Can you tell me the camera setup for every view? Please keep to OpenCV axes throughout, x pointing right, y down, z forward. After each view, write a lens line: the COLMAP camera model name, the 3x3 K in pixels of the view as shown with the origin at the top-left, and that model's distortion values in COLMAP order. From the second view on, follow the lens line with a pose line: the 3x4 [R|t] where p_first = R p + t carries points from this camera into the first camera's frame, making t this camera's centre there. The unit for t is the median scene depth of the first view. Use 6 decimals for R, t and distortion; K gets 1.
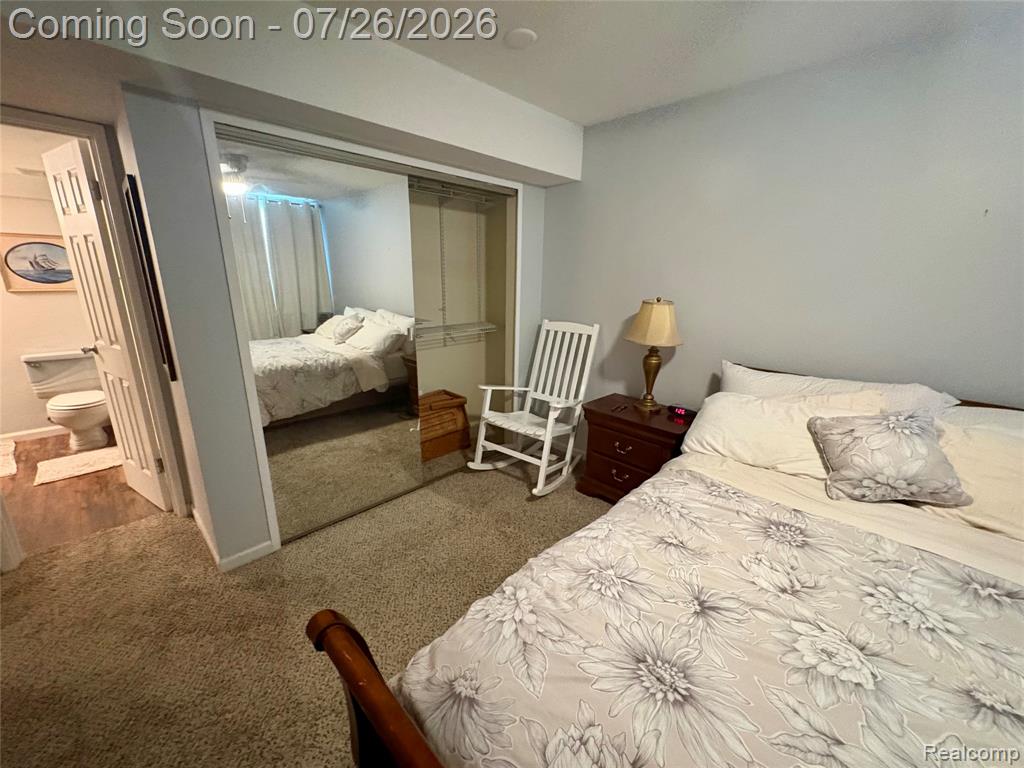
lens RADIAL K [[410.3, 0, 512.0], [0, 410.3, 384.0], [0, 0, 1]] dist [-0.000374, -0.000126]
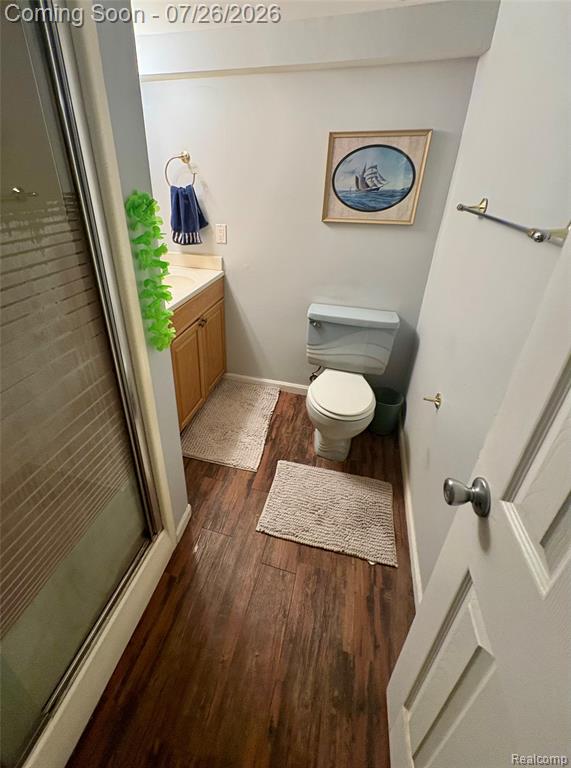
lens RADIAL K [[333.7, 0, 285.5], [0, 333.7, 384.0], [0, 0, 1]] dist [0.000789, 0.000152]
pose [[0.539363, 0.399910, -0.741053, -0.691626], [-0.268100, 0.915792, 0.299076, -0.117984], [0.798255, 0.037366, 0.601160, 0.585211]]
